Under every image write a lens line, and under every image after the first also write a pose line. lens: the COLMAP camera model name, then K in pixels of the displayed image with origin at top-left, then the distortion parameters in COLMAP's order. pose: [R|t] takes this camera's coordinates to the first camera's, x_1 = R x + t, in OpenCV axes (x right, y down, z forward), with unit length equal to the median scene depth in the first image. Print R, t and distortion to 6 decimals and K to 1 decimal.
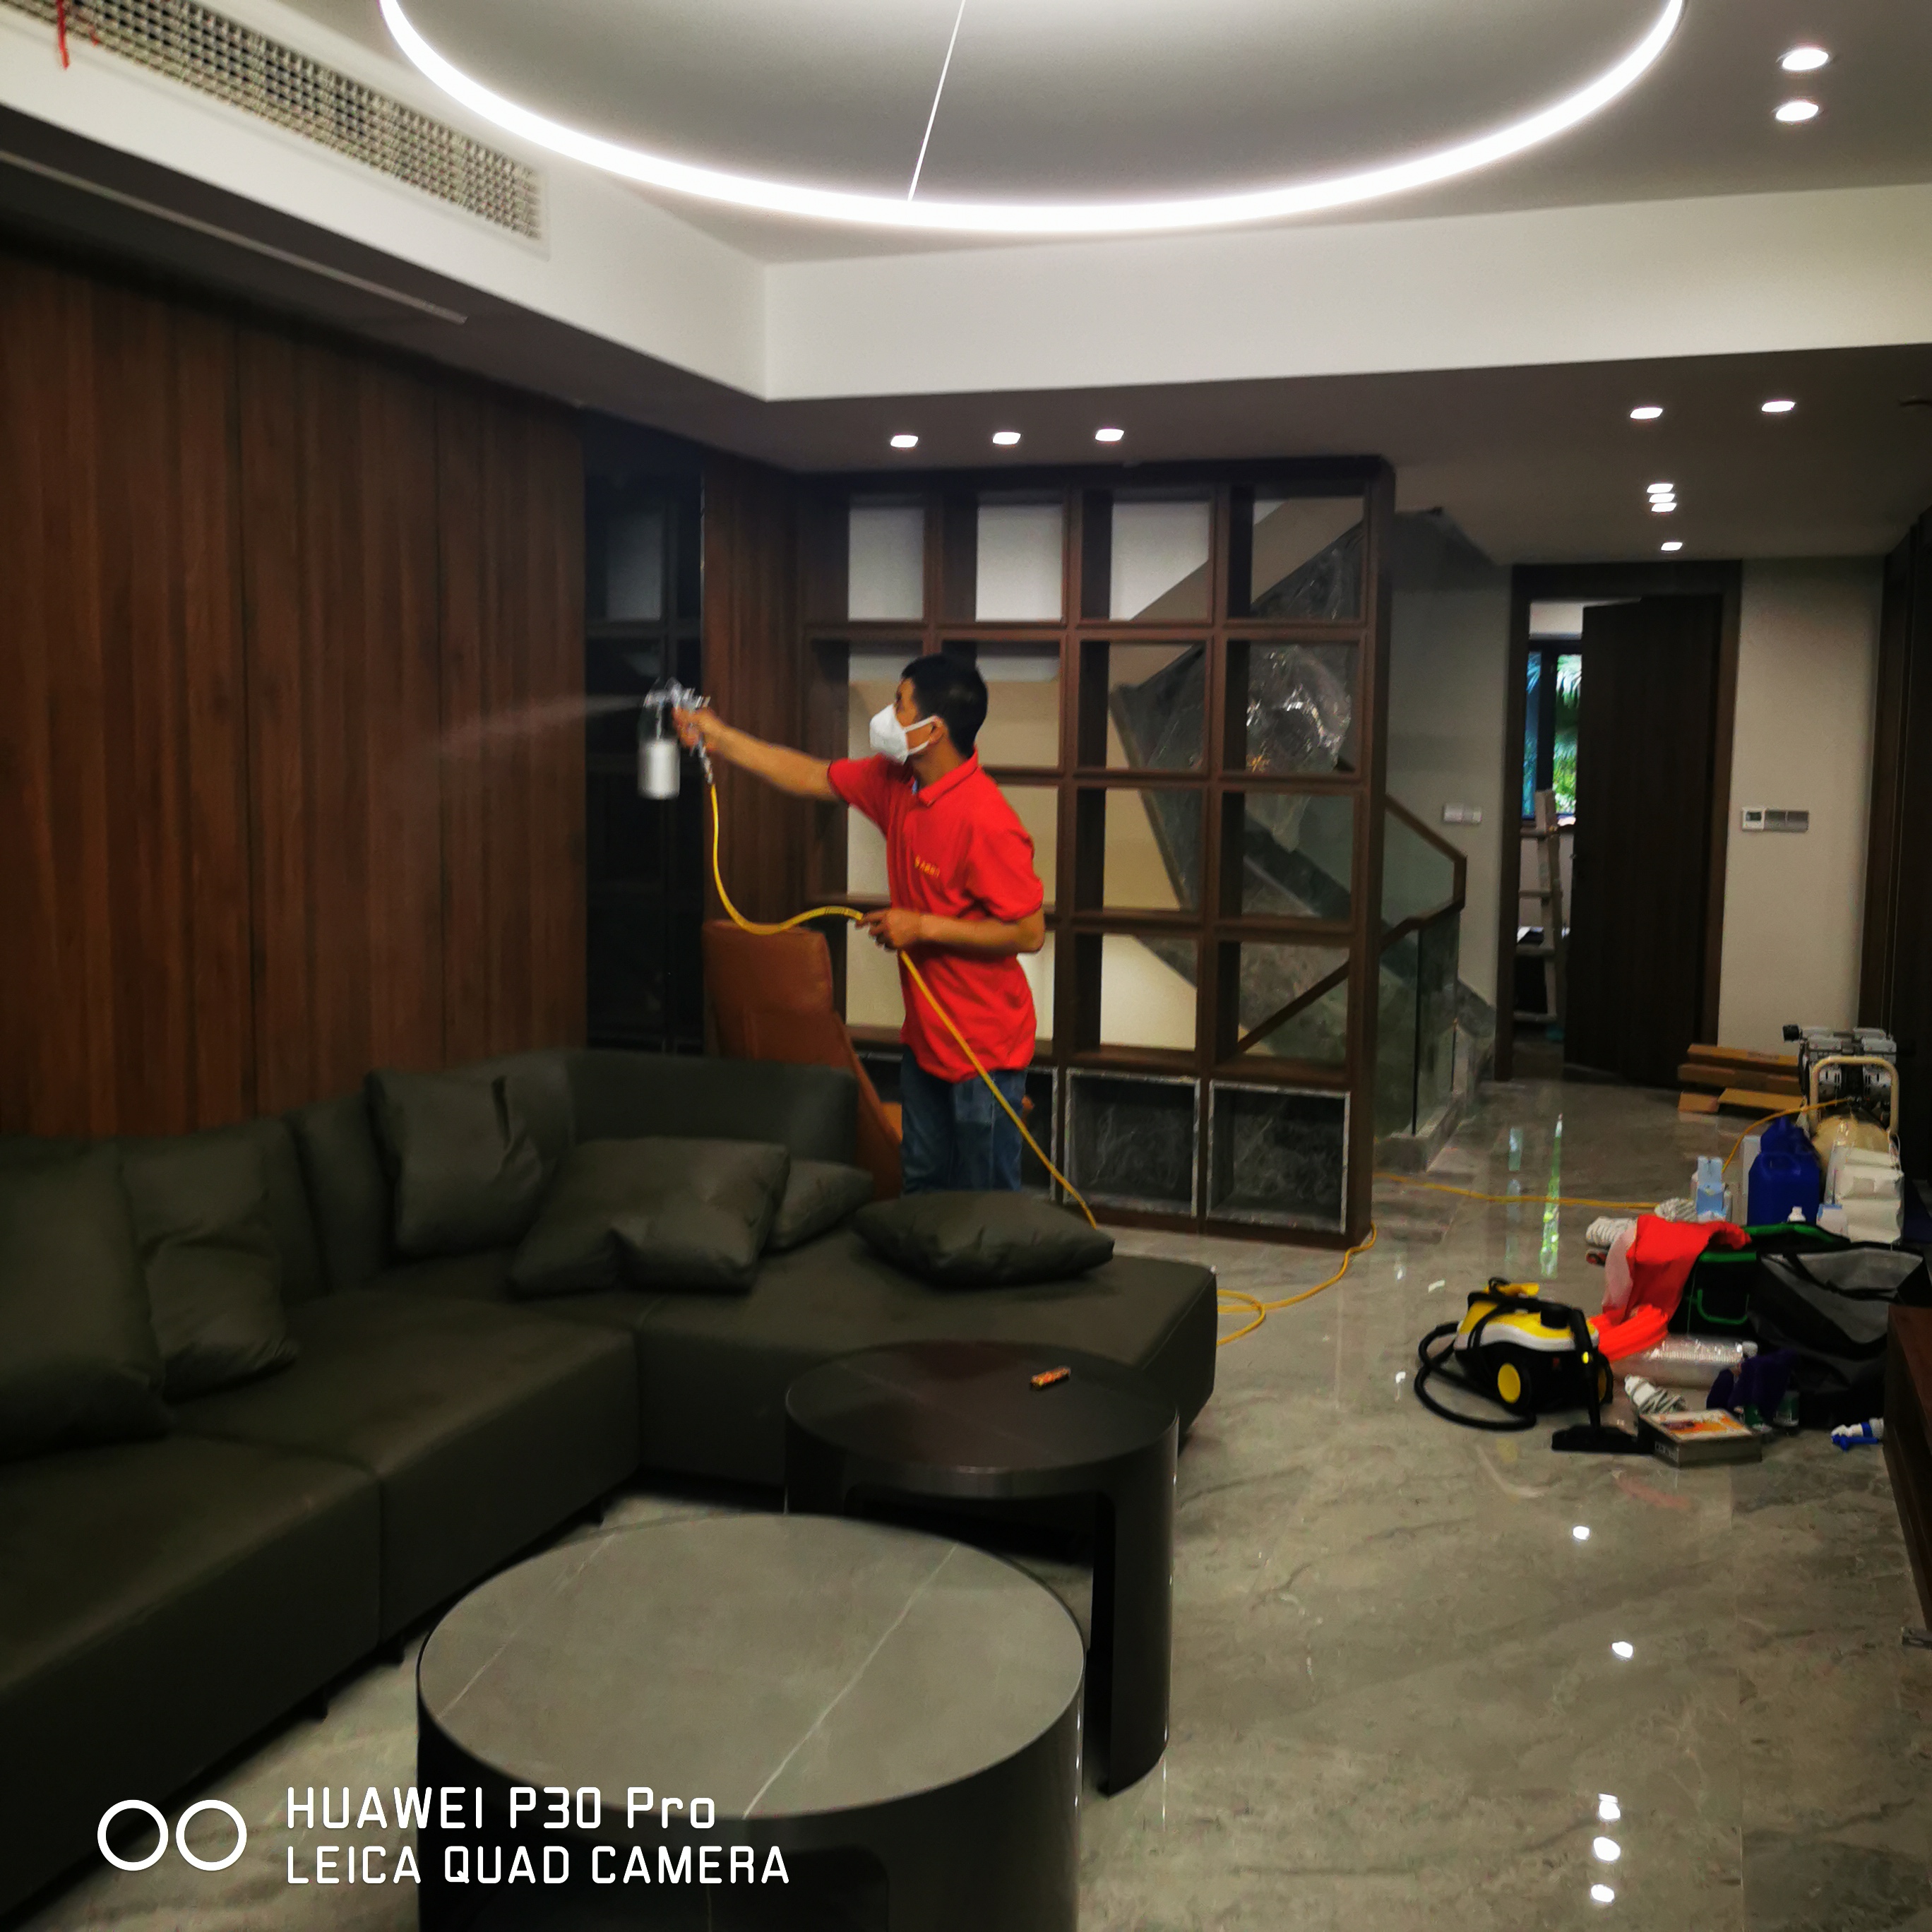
lens RADIAL K [[1972.8, 0, 952.5], [0, 1972.8, 947.1], [0, 0, 1]] dist [0.014480, 0.000000]
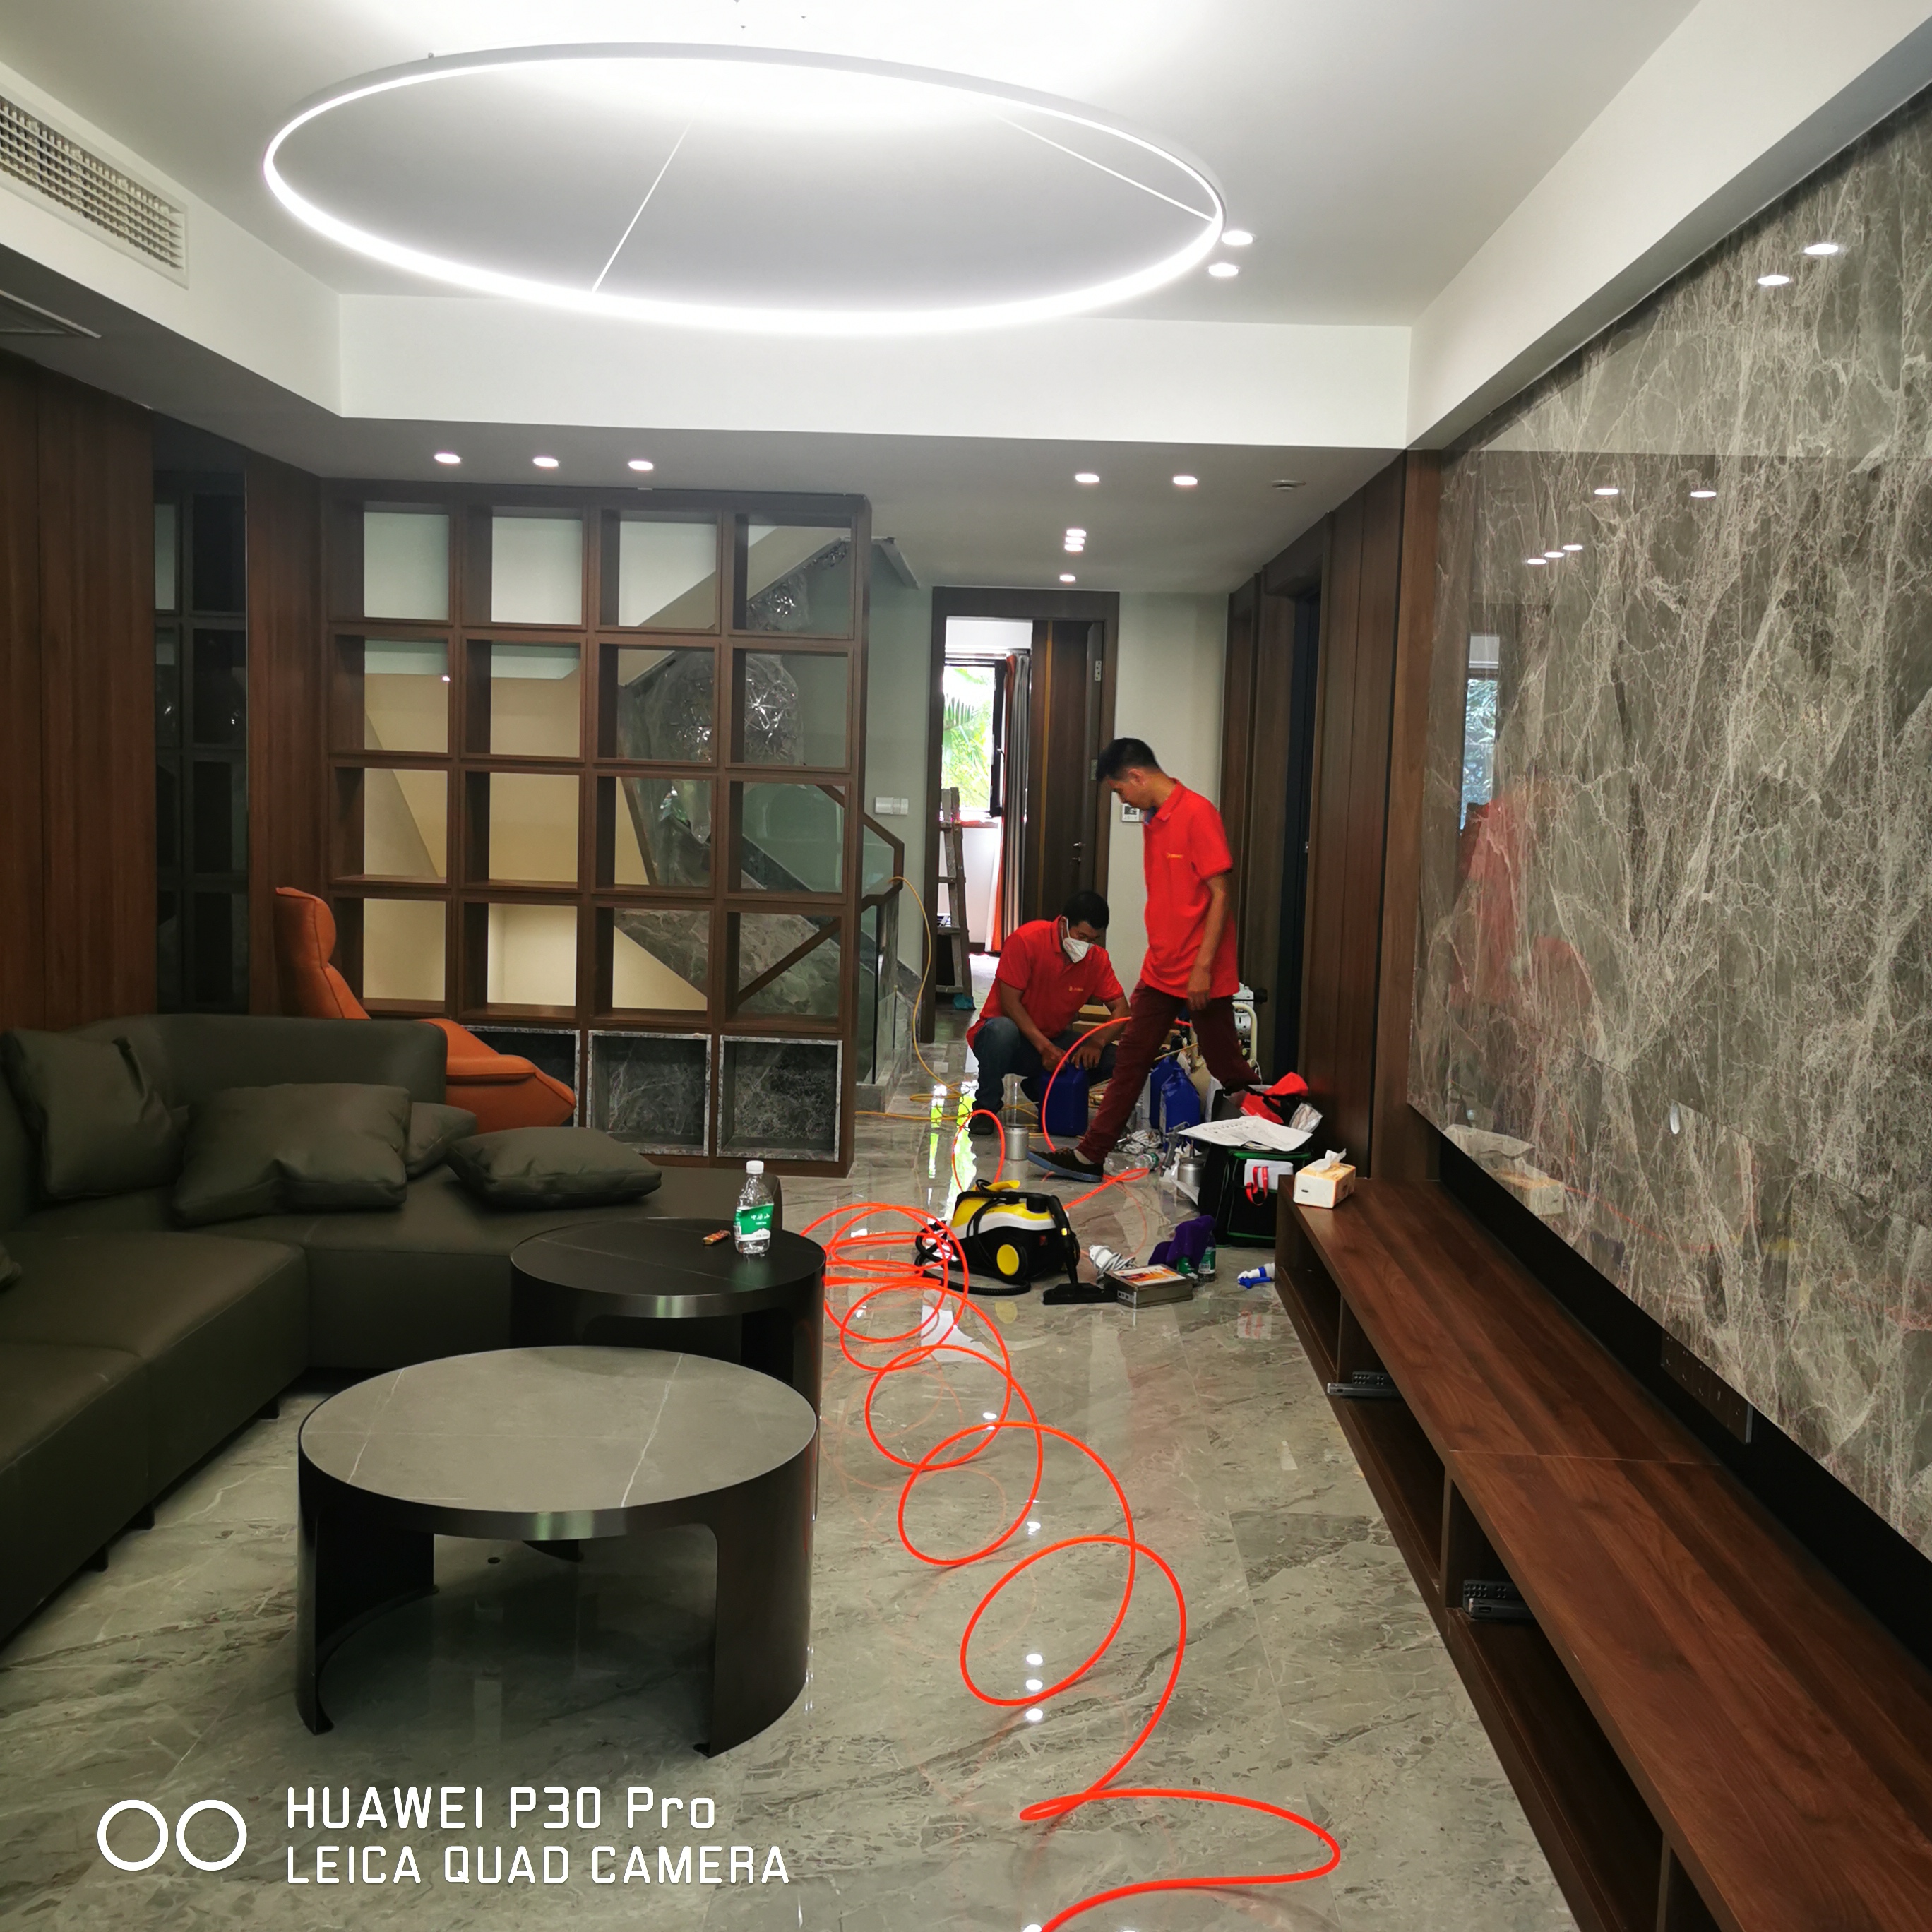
lens RADIAL K [[1972.8, 0, 973.5], [0, 1972.8, 974.2], [0, 0, 1]] dist [0.014480, 0.000000]
pose [[0.945159, -0.020302, 0.325980, -0.122259], [0.015452, 0.999728, 0.017458, 0.018073], [-0.326246, -0.011464, 0.945215, -0.147210]]
